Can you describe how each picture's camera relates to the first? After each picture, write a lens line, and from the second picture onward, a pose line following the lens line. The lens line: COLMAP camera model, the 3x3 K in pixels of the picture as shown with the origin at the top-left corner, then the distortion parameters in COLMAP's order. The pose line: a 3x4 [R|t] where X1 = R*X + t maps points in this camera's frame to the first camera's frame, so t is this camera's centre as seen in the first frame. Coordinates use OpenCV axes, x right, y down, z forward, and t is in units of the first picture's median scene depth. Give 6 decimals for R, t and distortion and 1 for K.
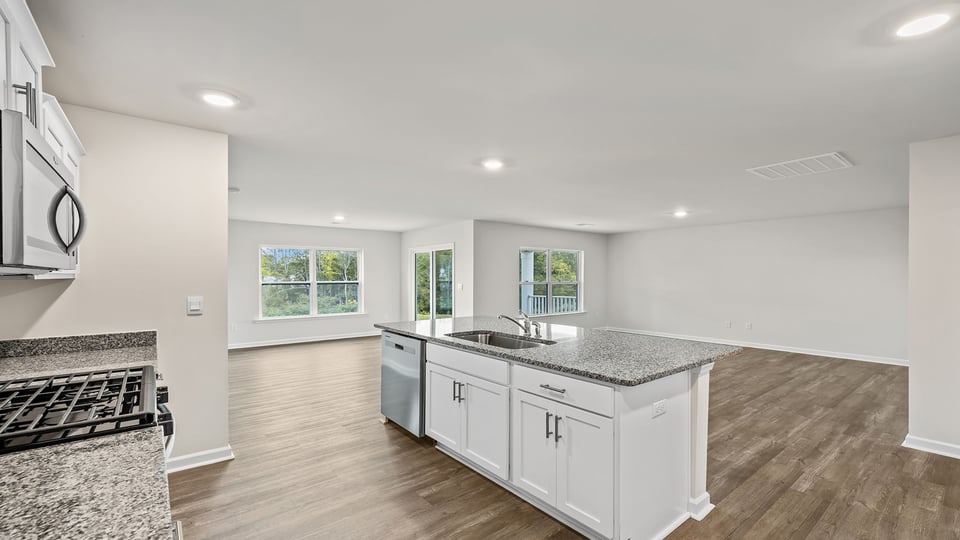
lens RADIAL K [[408.9, 0, 479.8], [0, 408.9, 282.7], [0, 0, 1]] dist [0.002272, 0.000218]
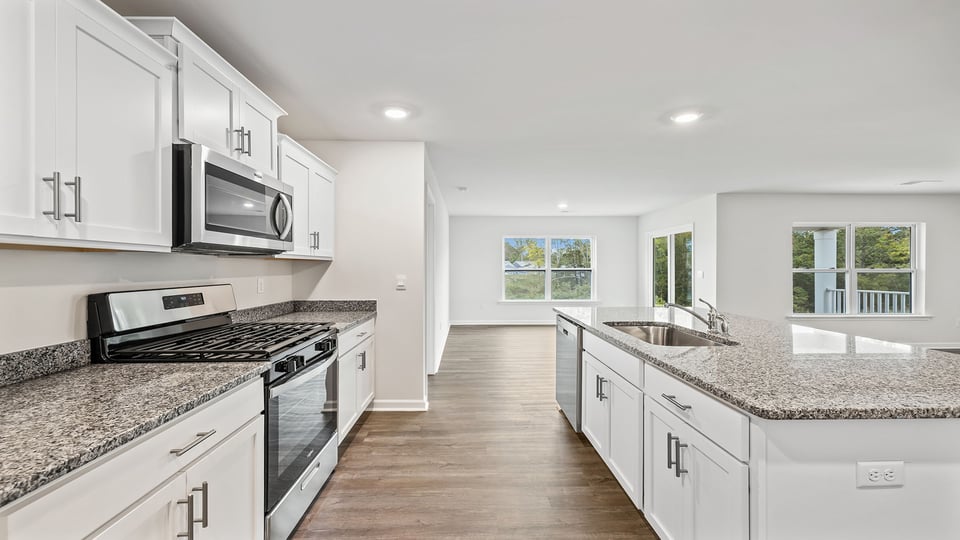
lens RADIAL K [[402.8, 0, 477.9], [0, 402.8, 269.4], [0, 0, 1]] dist [0.003536, 0.000659]
pose [[0.797189, 0.002780, -0.603724, 0.200340], [-0.007853, 0.999953, -0.005764, 0.018061], [0.603679, 0.009336, 0.797173, 0.129032]]
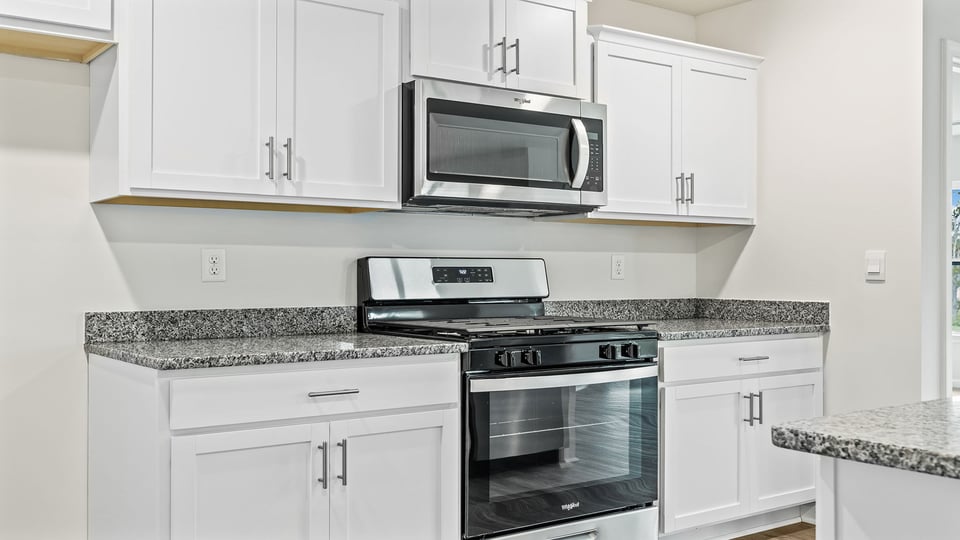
lens RADIAL K [[953.6, 0, 480.0], [0, 953.6, 270.0], [0, 0, 1]] dist [0.005793, 0.008592]
pose [[-0.043262, -0.002324, -0.999061, 0.588194], [-0.013522, 0.999907, -0.001741, 0.060461], [0.998972, 0.013434, -0.043289, 0.409821]]
